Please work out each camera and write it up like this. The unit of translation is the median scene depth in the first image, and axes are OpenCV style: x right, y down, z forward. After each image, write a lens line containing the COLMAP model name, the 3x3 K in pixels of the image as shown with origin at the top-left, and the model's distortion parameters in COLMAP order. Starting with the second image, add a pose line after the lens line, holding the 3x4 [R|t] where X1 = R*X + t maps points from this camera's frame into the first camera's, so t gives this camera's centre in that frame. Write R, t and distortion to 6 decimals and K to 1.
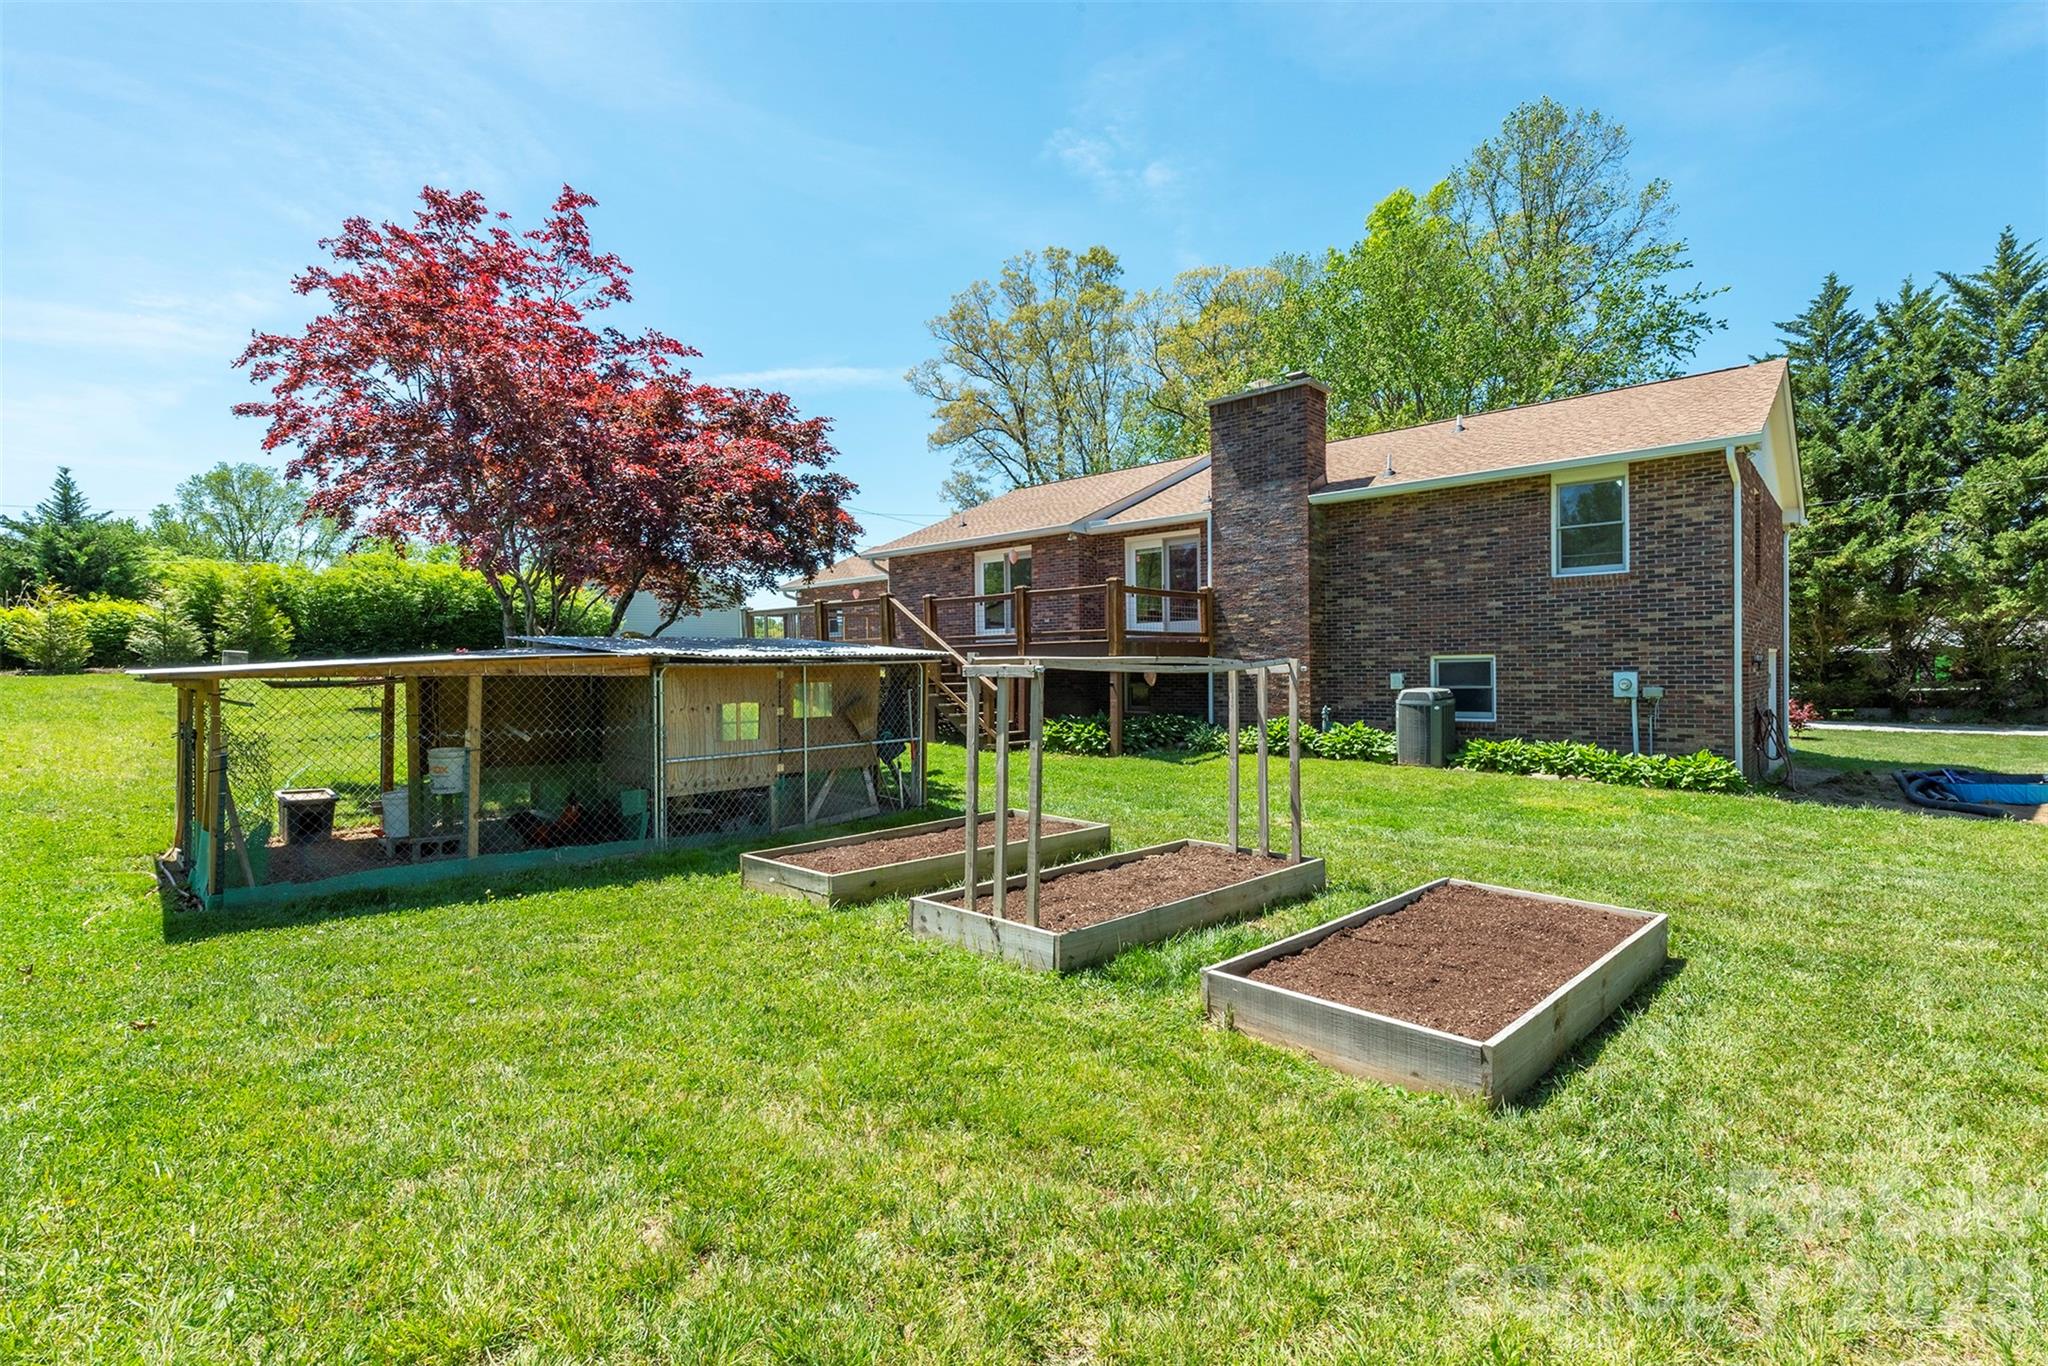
lens RADIAL K [[982.5, 0, 1026.2], [0, 982.5, 678.9], [0, 0, 1]] dist [0.014728, -0.008237]
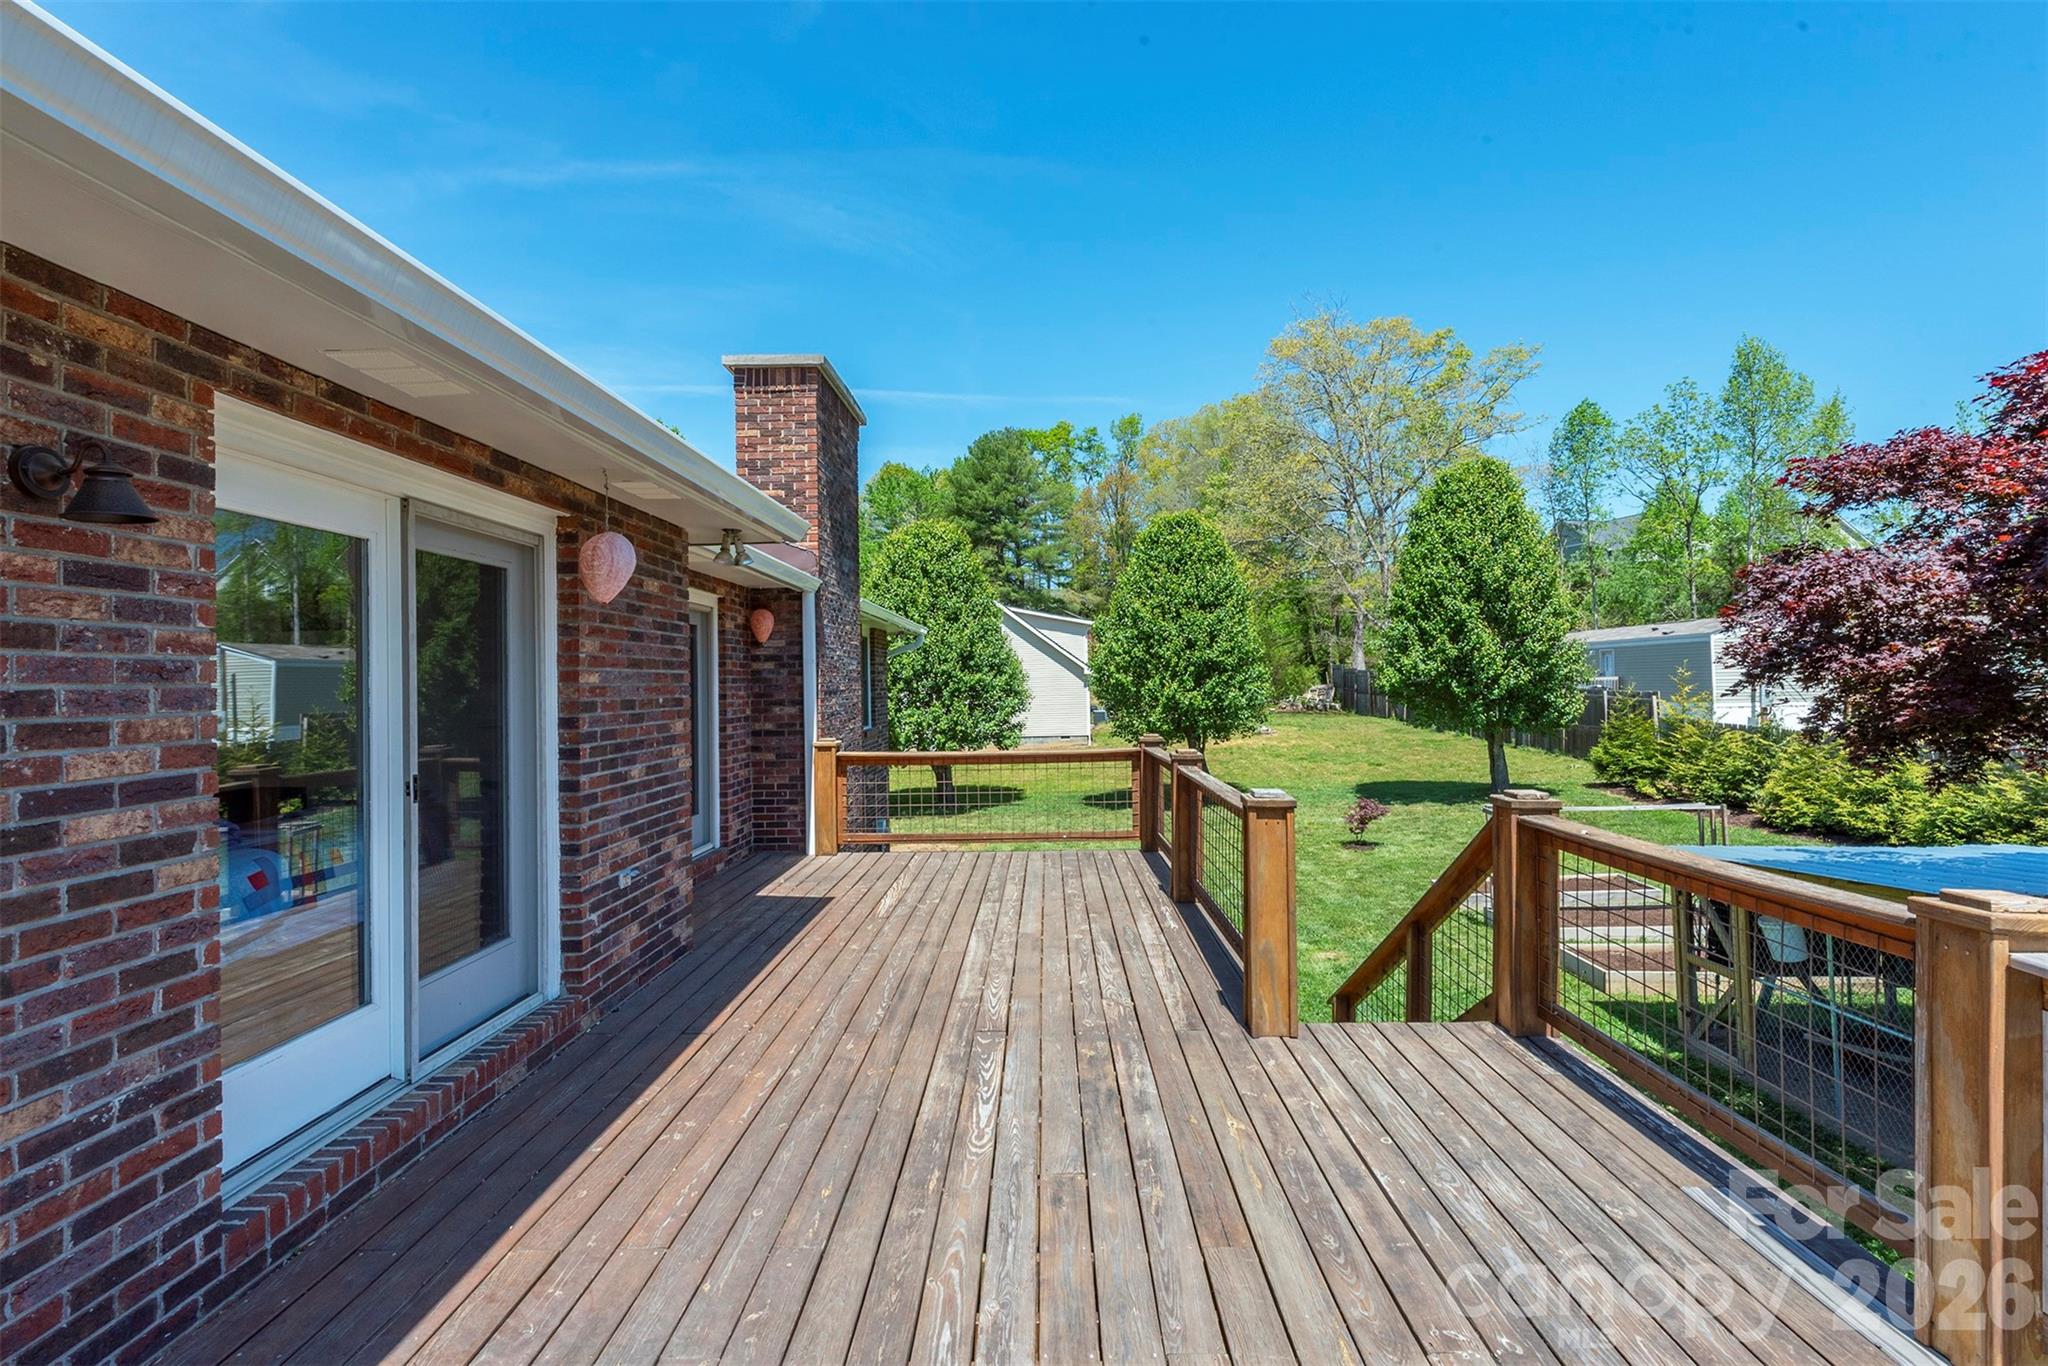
lens RADIAL K [[982.5, 0, 1026.2], [0, 982.5, 678.9], [0, 0, 1]] dist [0.014728, -0.008237]
pose [[-0.682651, 0.021289, 0.730435, -0.259030], [0.025544, 0.999660, -0.005263, -0.126880], [-0.730298, 0.015065, -0.682962, 1.360649]]
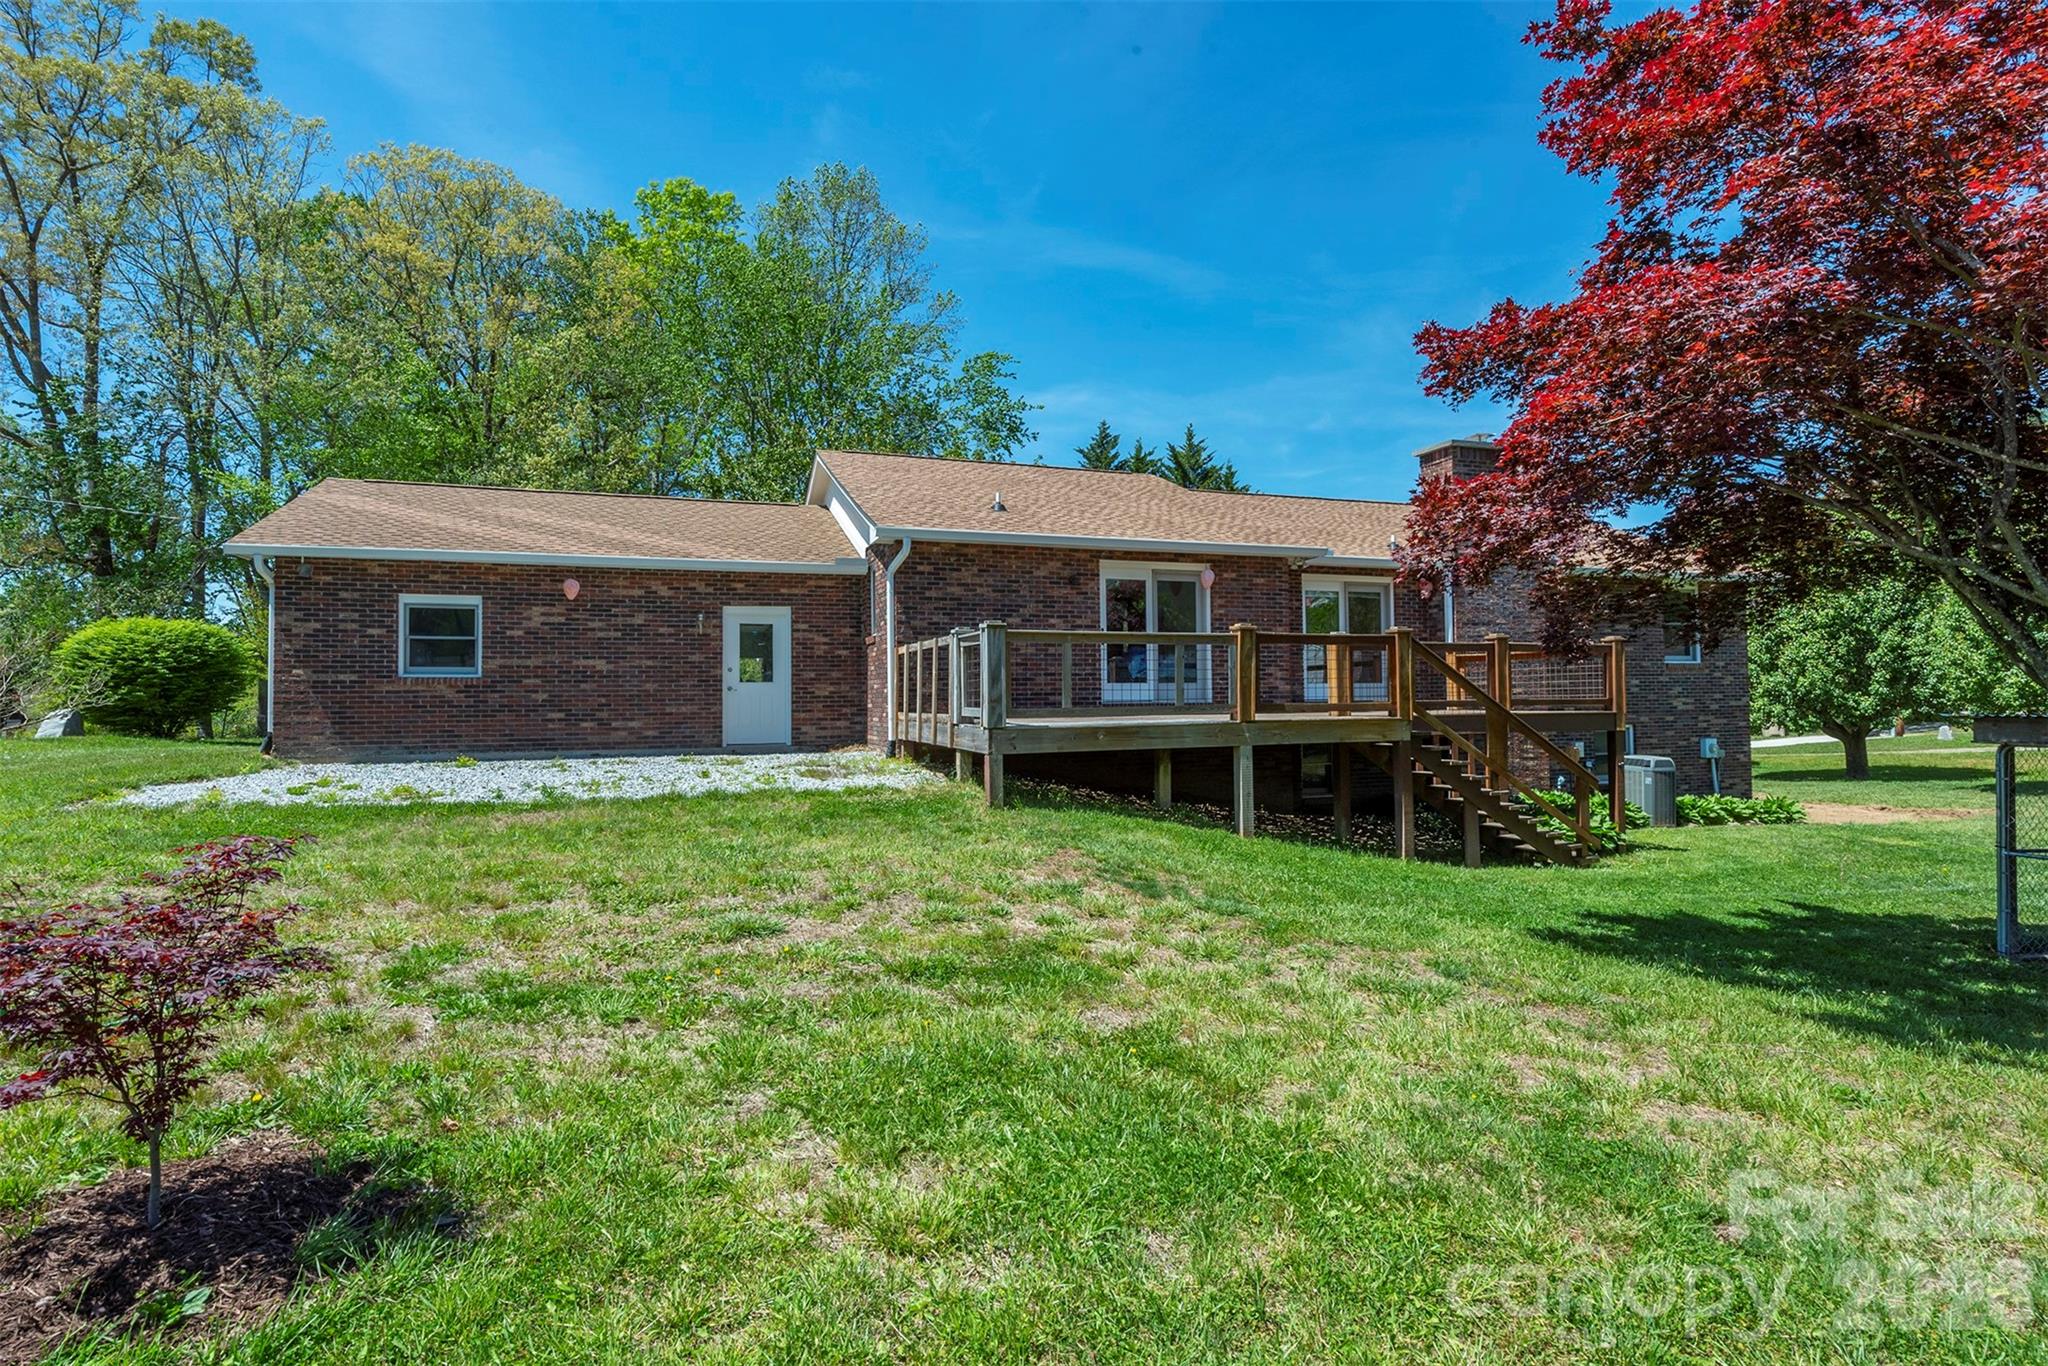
lens RADIAL K [[1028.0, 0, 1009.2], [0, 1028.0, 668.7], [0, 0, 1]] dist [0.014170, -0.002084]
pose [[0.426327, 0.033651, 0.903943, -0.894188], [0.015117, 0.998903, -0.044316, -0.042585], [-0.904443, 0.032558, 0.425351, 1.048668]]
